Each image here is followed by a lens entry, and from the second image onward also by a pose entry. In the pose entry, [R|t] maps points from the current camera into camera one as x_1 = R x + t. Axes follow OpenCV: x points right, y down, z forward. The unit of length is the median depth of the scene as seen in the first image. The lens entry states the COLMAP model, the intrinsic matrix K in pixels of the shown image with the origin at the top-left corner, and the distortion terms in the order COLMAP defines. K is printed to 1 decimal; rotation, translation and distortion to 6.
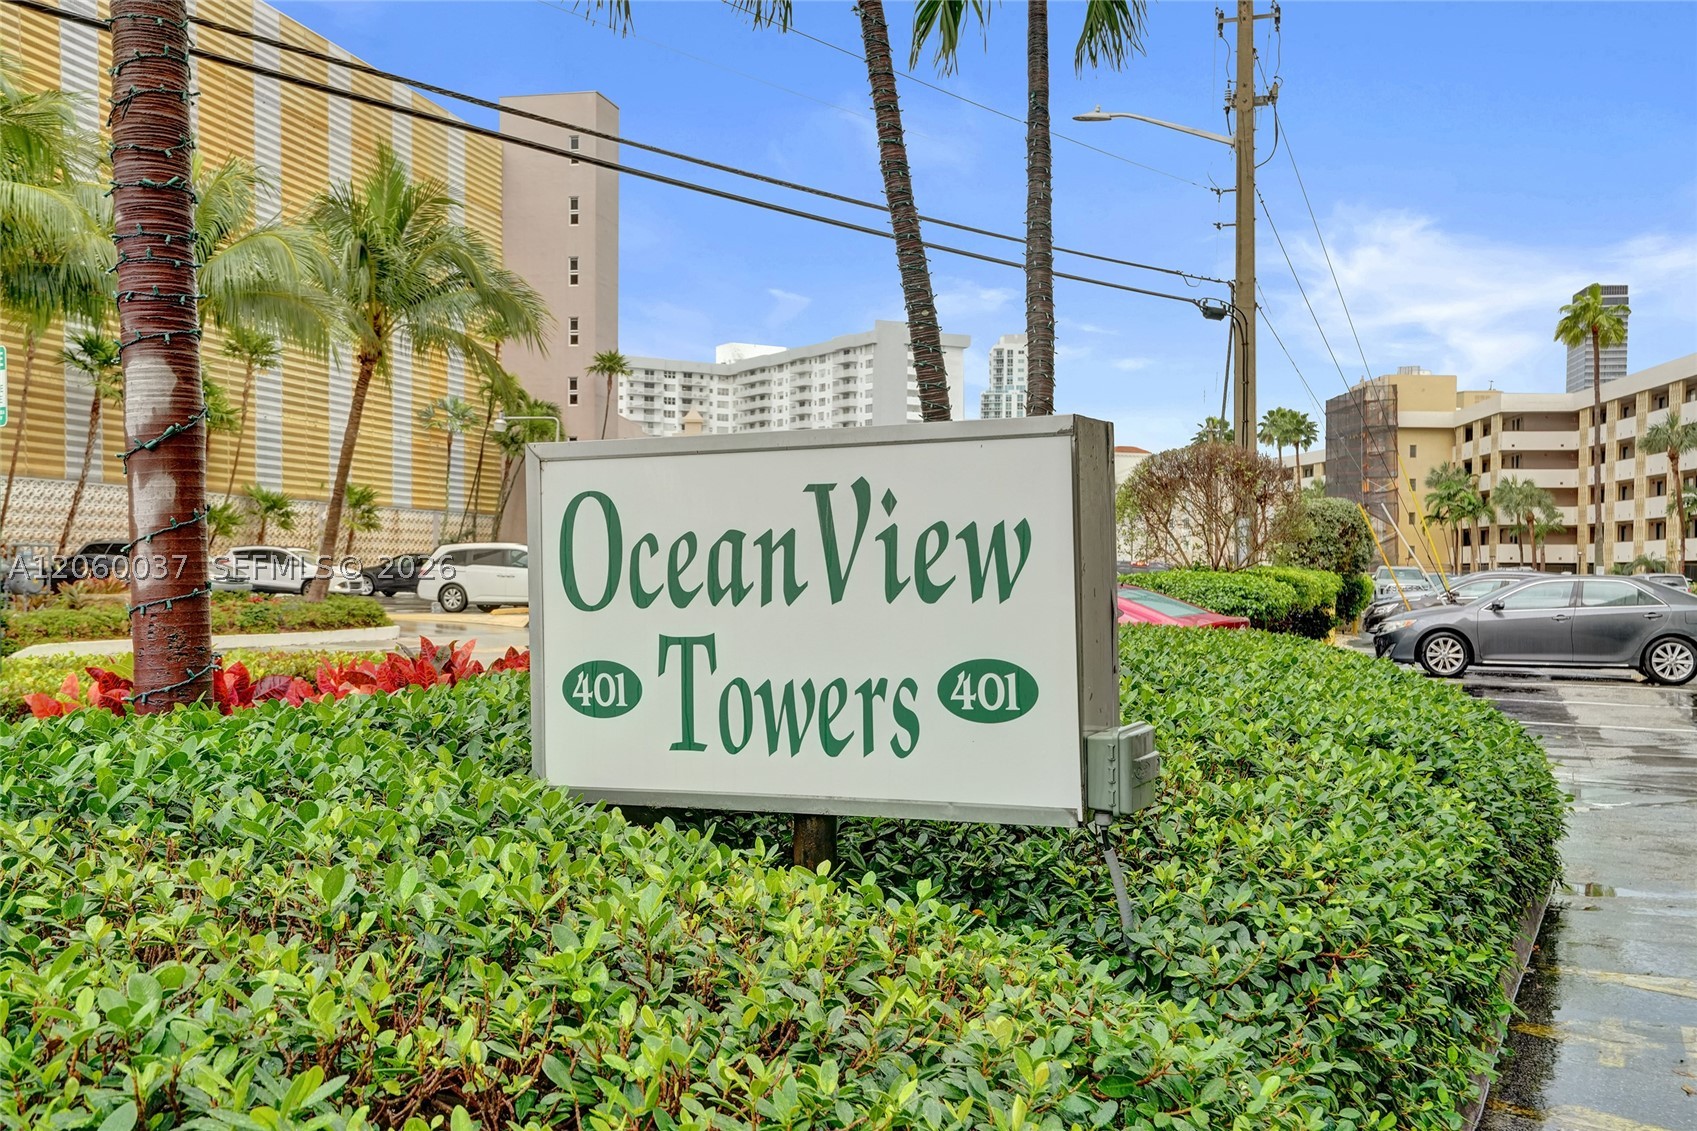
lens RADIAL K [[1647.4, 0, 848.5], [0, 1647.4, 565.5], [0, 0, 1]] dist [0.004817, 0.003096]
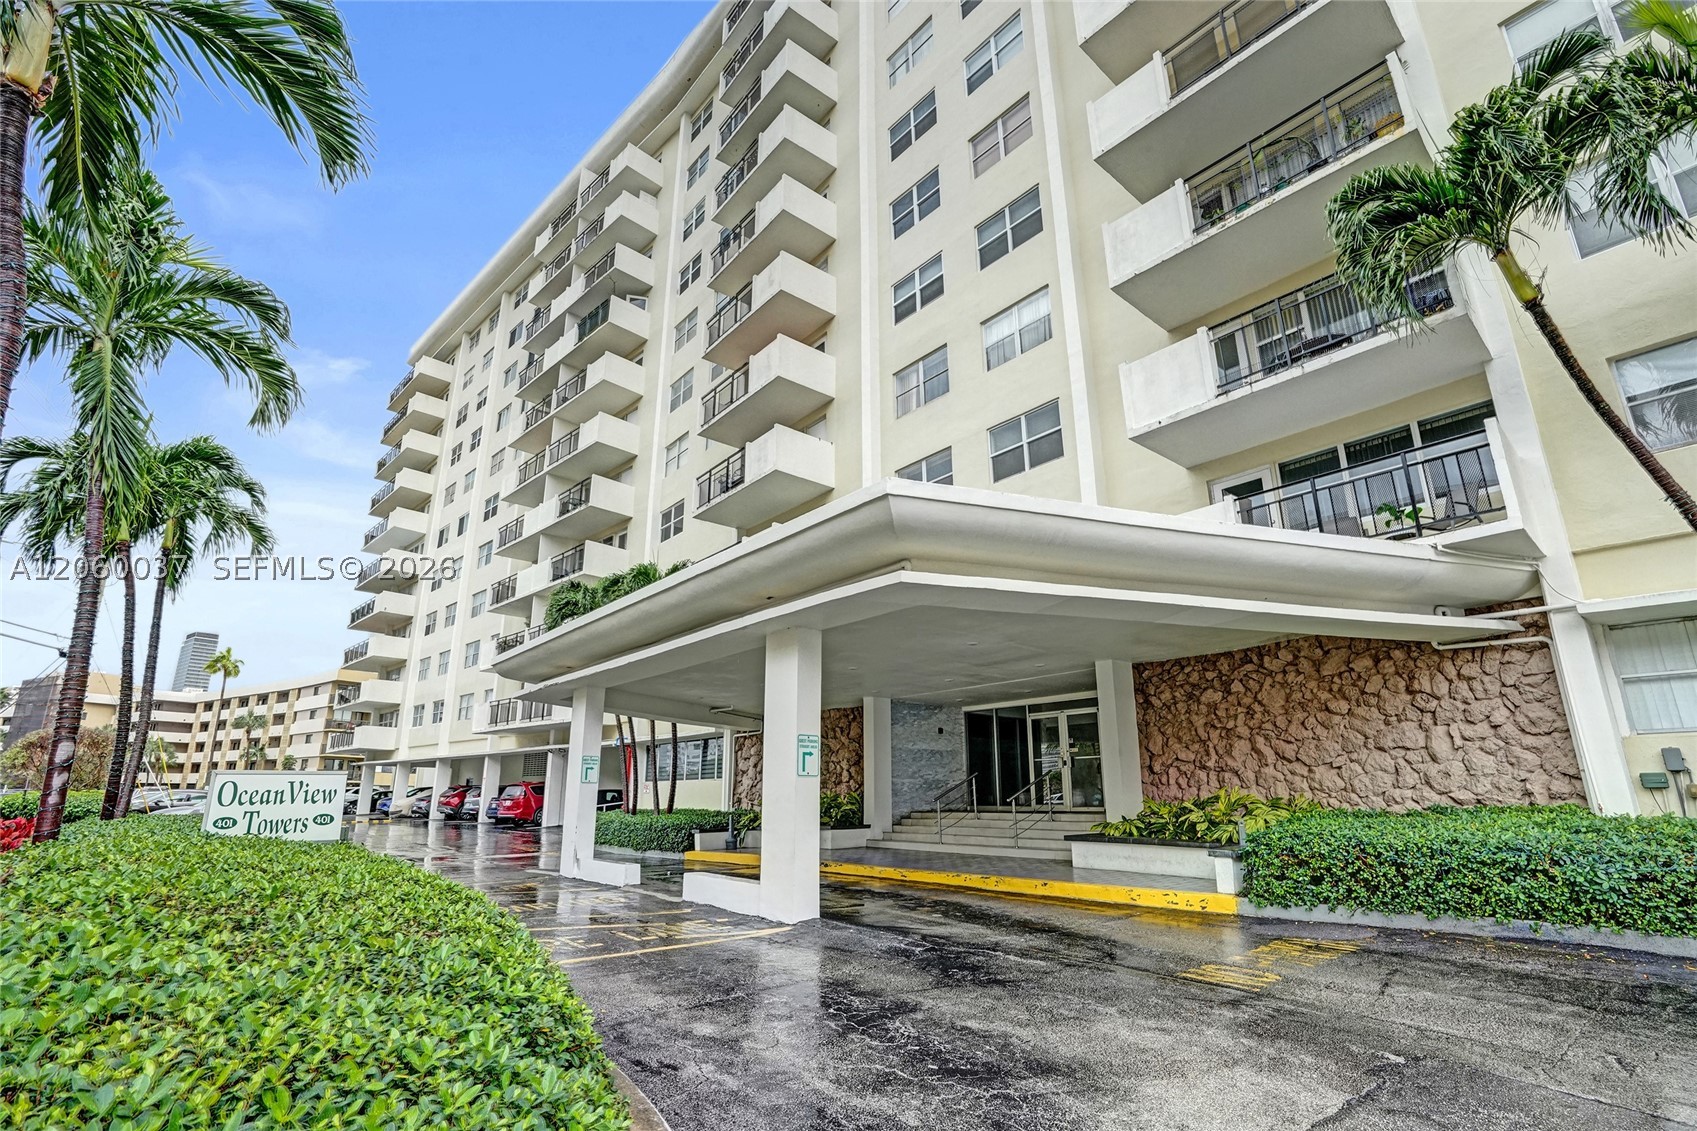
lens RADIAL K [[805.4, 0, 848.5], [0, 805.4, 565.5], [0, 0, 1]] dist [-0.051410, 0.025578]
pose [[0.416158, 0.247094, 0.875076, -1.621567], [-0.004478, 0.962915, -0.269767, -0.039679], [-0.909281, 0.108347, 0.401831, -1.707163]]
